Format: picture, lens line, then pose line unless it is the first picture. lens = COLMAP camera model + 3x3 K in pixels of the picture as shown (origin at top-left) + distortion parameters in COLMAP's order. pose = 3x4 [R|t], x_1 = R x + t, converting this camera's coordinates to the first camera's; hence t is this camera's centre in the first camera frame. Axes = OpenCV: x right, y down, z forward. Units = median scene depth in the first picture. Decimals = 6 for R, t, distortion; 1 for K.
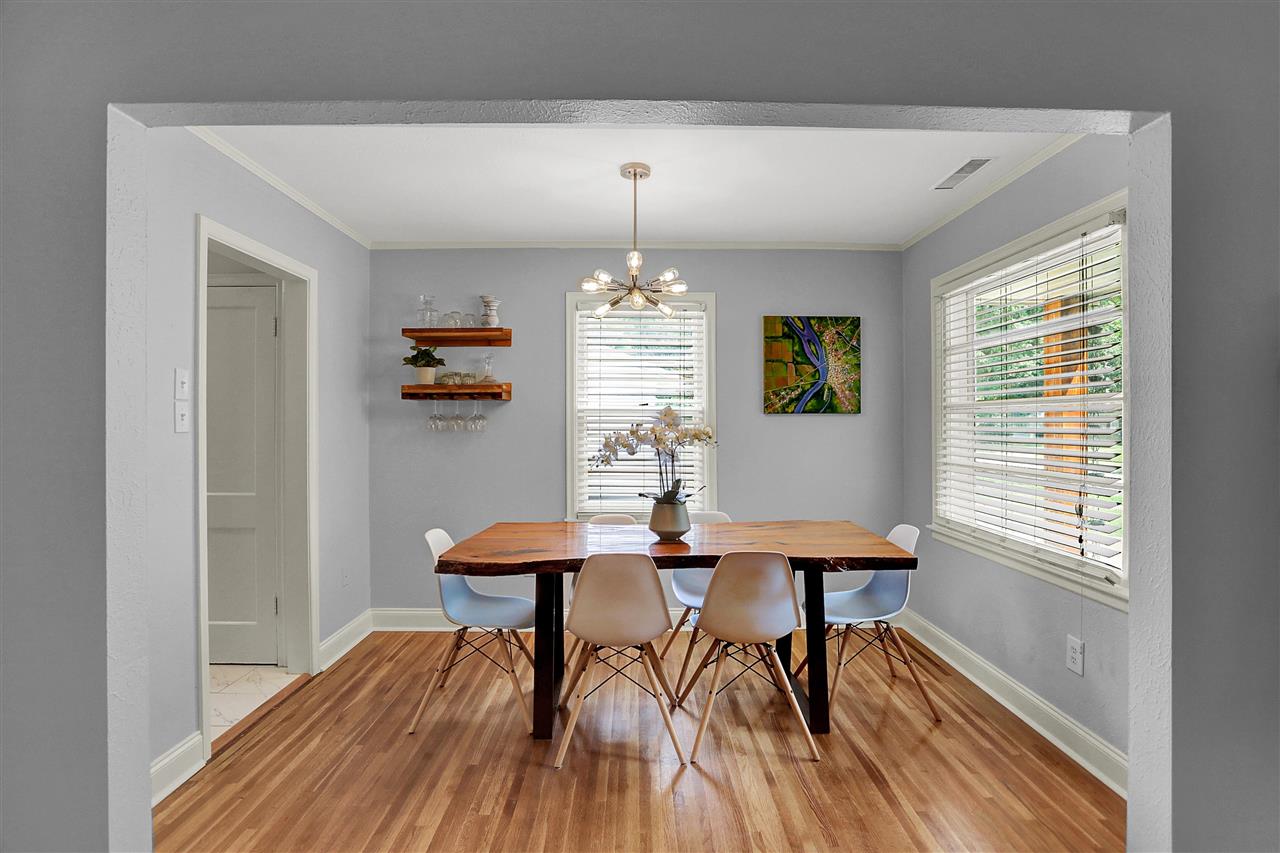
lens RADIAL K [[633.0, 0, 641.9], [0, 633.0, 423.2], [0, 0, 1]] dist [-0.062053, 0.024209]
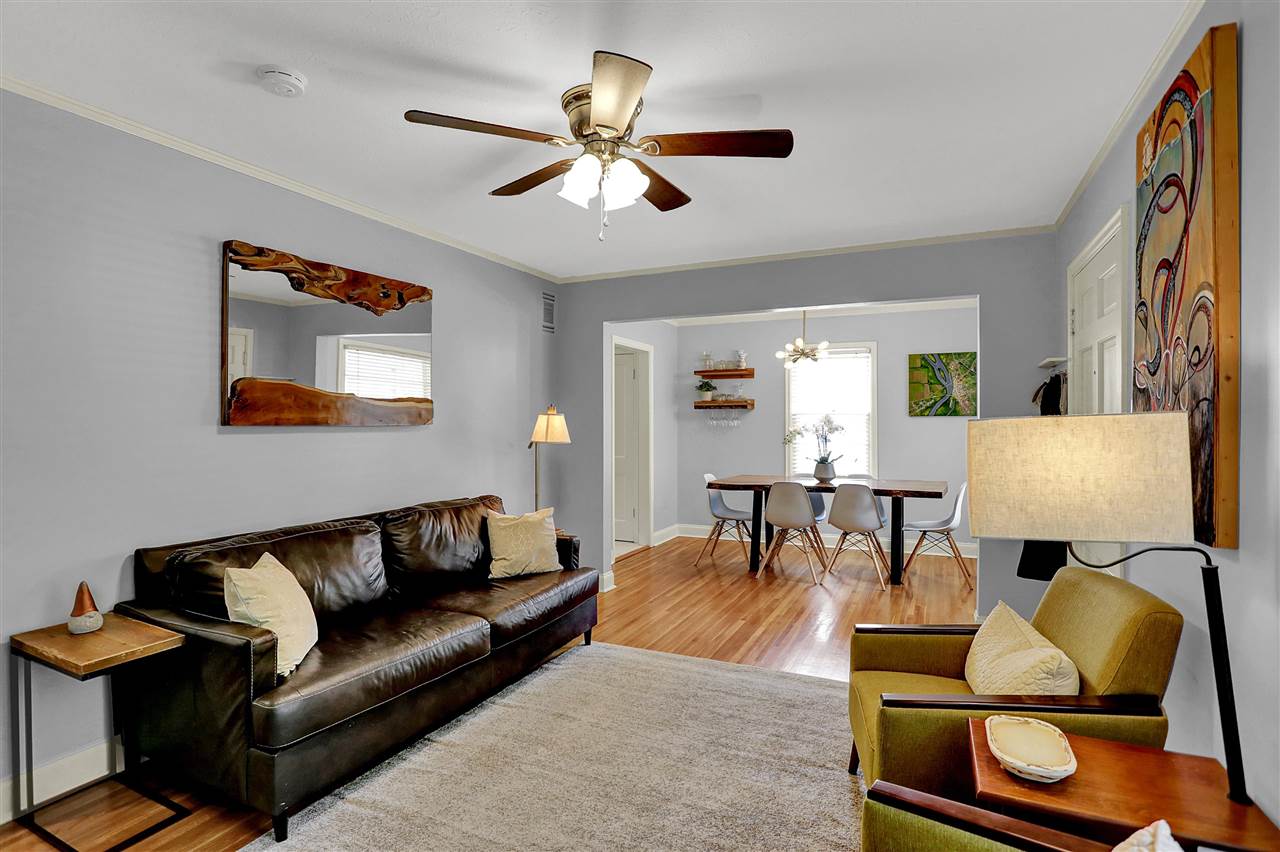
lens RADIAL K [[629.4, 0, 637.0], [0, 629.4, 423.4], [0, 0, 1]] dist [-0.053061, 0.007962]
pose [[0.893214, 0.001600, -0.449629, 0.294956], [-0.001605, 0.999999, 0.000371, 0.003833], [0.449629, 0.000391, 0.893215, -0.719943]]
